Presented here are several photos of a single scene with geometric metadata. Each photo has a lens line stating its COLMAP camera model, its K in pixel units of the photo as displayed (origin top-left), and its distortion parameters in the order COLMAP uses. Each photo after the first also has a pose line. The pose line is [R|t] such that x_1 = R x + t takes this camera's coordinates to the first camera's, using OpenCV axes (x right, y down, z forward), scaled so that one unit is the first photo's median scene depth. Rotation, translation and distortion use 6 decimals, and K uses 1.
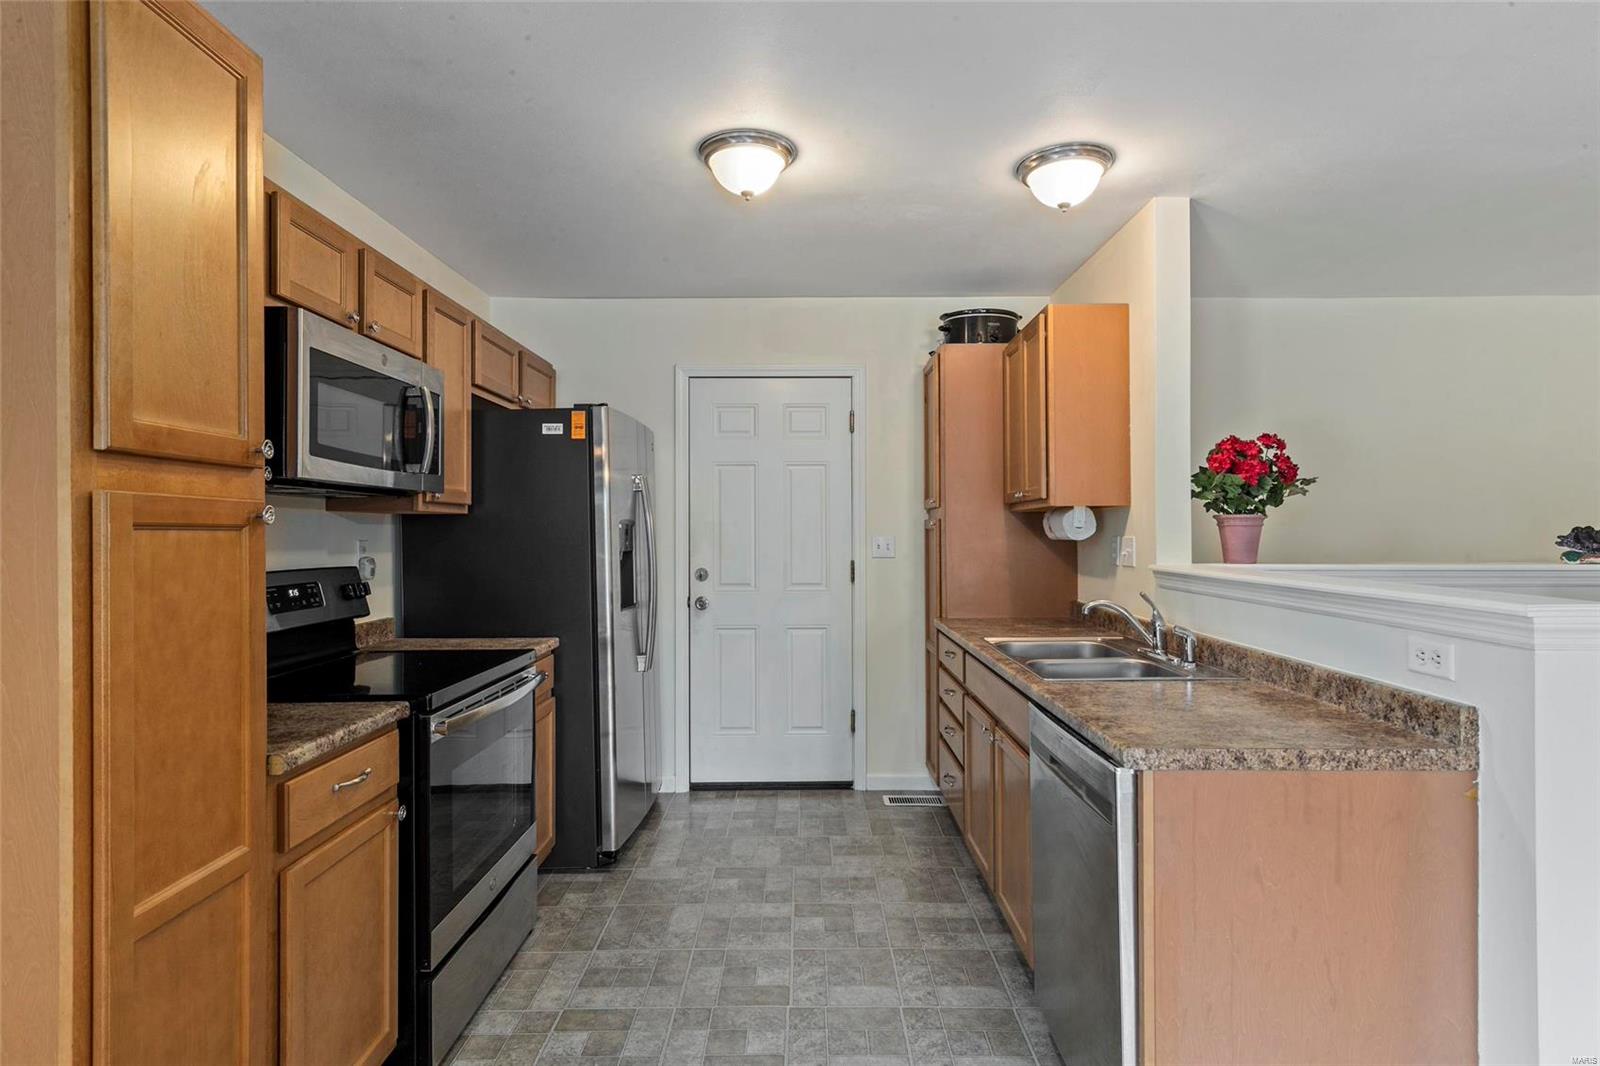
lens RADIAL K [[829.4, 0, 815.0], [0, 829.4, 529.9], [0, 0, 1]] dist [0.001311, -0.000098]
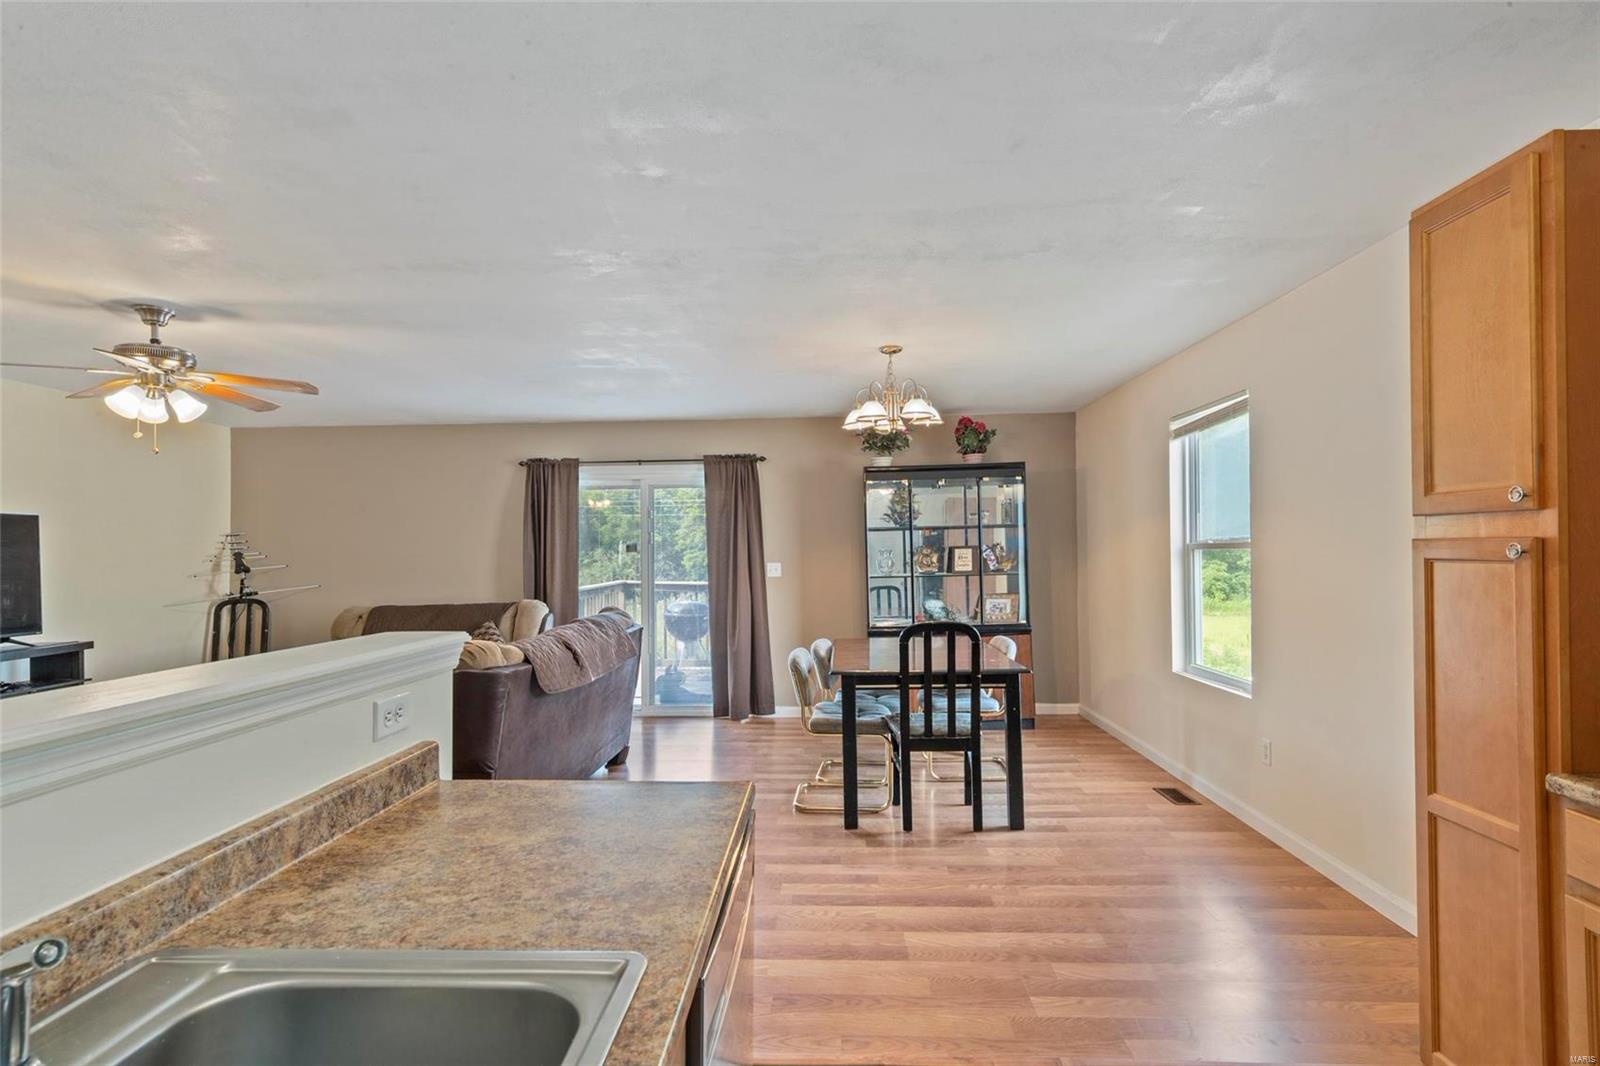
lens RADIAL K [[829.4, 0, 815.0], [0, 829.4, 529.9], [0, 0, 1]] dist [0.001311, -0.000098]
pose [[-0.999509, 0.010660, 0.029468, 0.144875], [0.009855, 0.999578, -0.027330, -0.012846], [-0.029747, -0.027026, -0.999192, 1.137481]]
